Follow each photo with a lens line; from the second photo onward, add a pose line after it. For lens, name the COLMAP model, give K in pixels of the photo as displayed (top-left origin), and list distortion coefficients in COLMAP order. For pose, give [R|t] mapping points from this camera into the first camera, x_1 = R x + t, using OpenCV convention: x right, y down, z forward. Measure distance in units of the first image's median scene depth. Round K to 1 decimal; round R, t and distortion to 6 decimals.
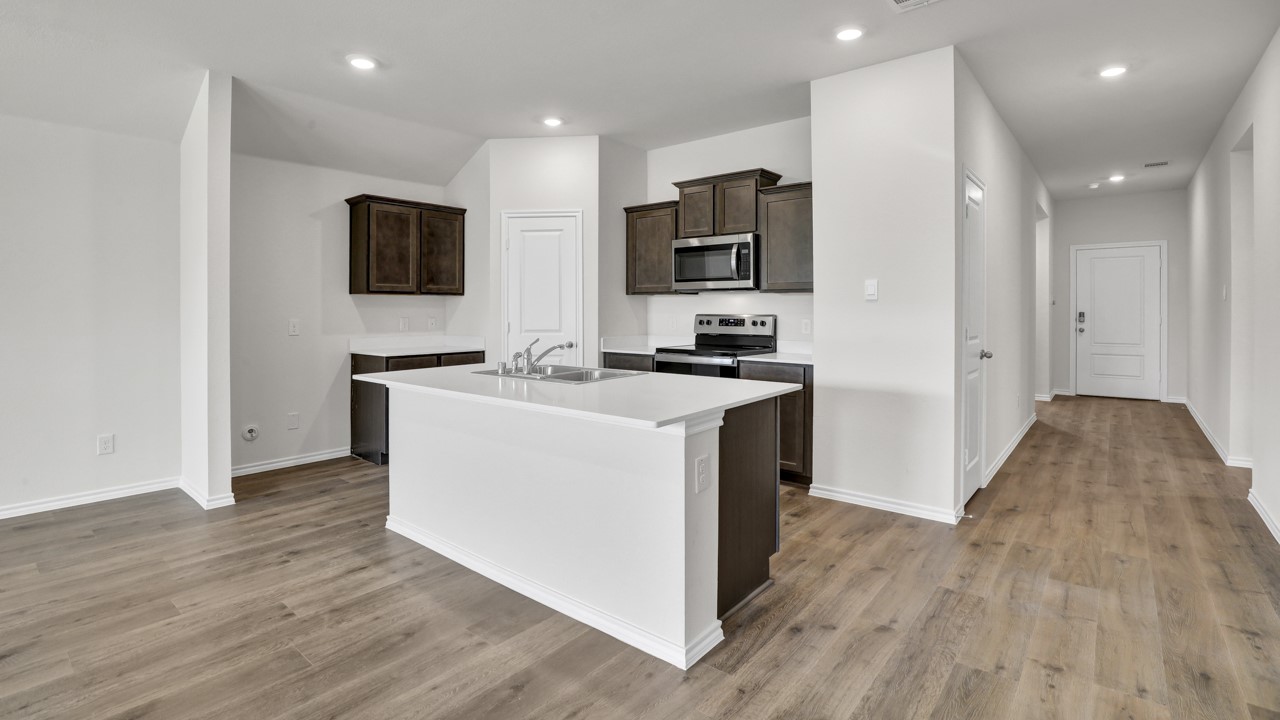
lens RADIAL K [[589.0, 0, 637.3], [0, 589.0, 314.9], [0, 0, 1]] dist [-0.020864, 0.000955]
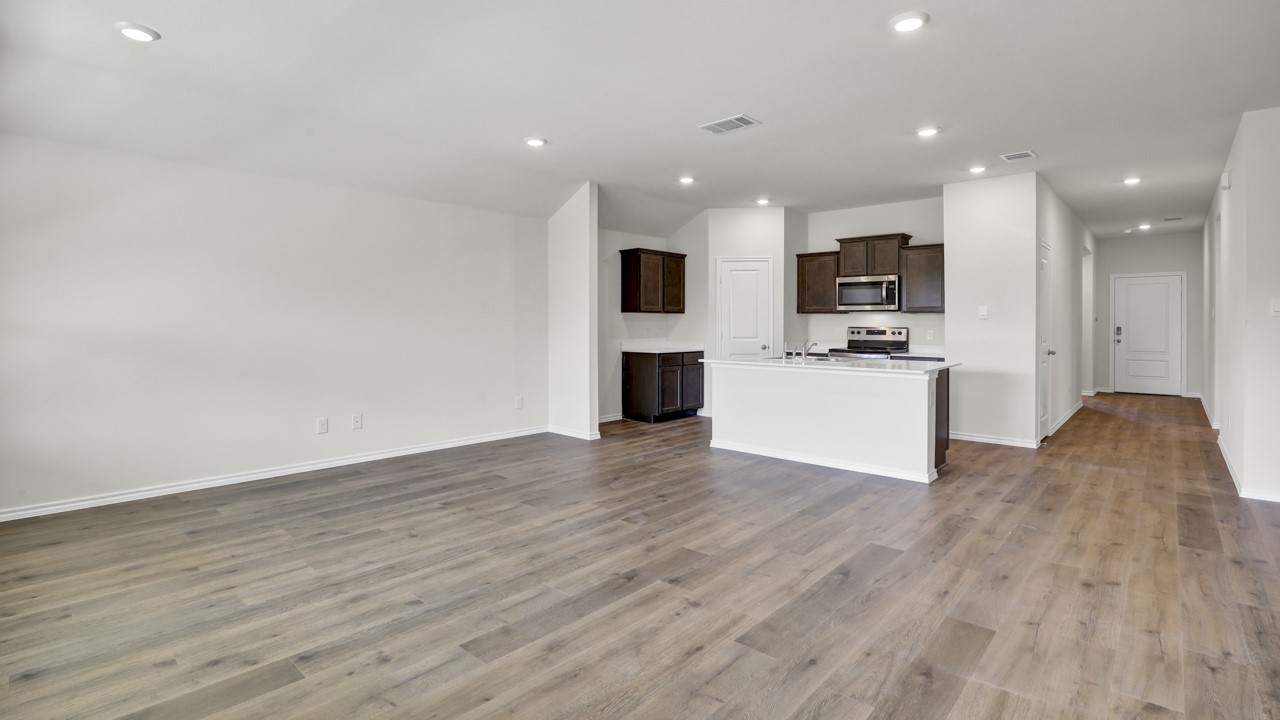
lens RADIAL K [[599.3, 0, 640.8], [0, 599.3, 327.0], [0, 0, 1]] dist [-0.022701, 0.000504]
pose [[0.999237, 0.004008, -0.038858, -0.394361], [-0.004114, 0.999988, -0.002632, 0.005466], [0.038847, 0.002790, 0.999241, -0.564940]]
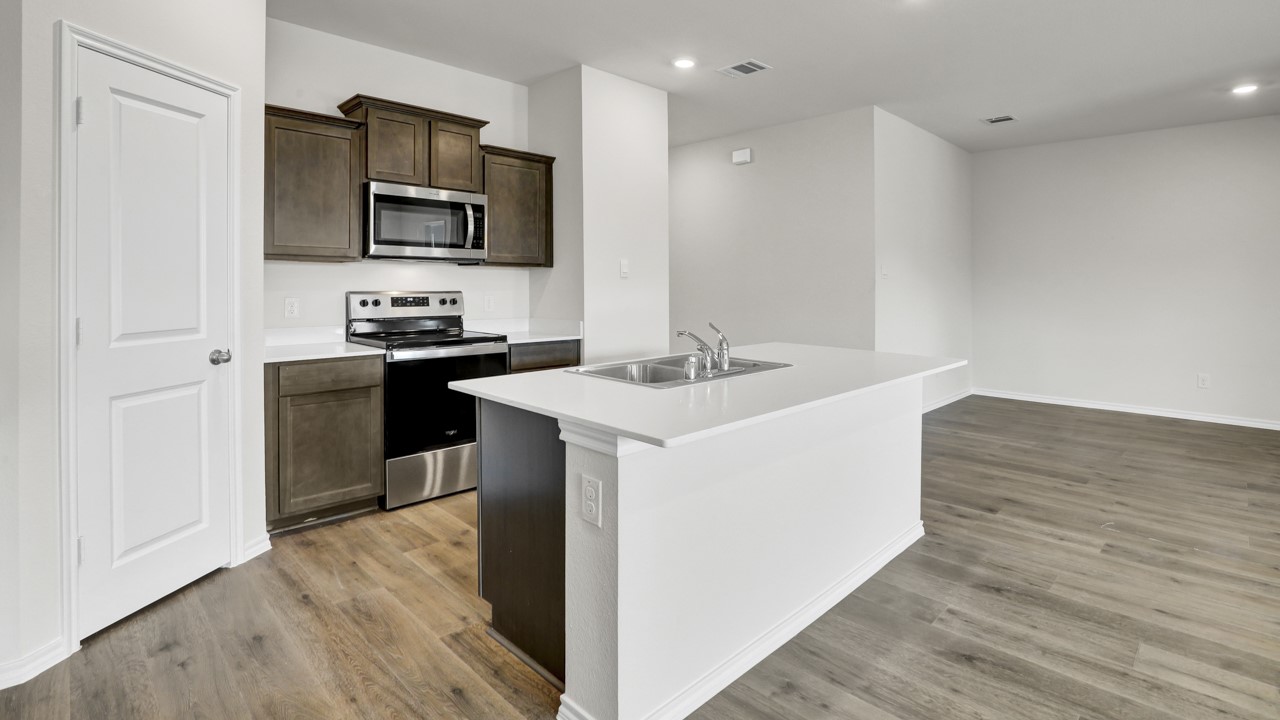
lens RADIAL K [[602.1, 0, 645.4], [0, 602.1, 286.2], [0, 0, 1]] dist [-0.025205, 0.000017]
pose [[0.095460, -0.000249, 0.995433, -0.610227], [0.008026, 0.999968, -0.000520, -0.004658], [-0.995401, 0.008039, 0.095459, 0.645727]]
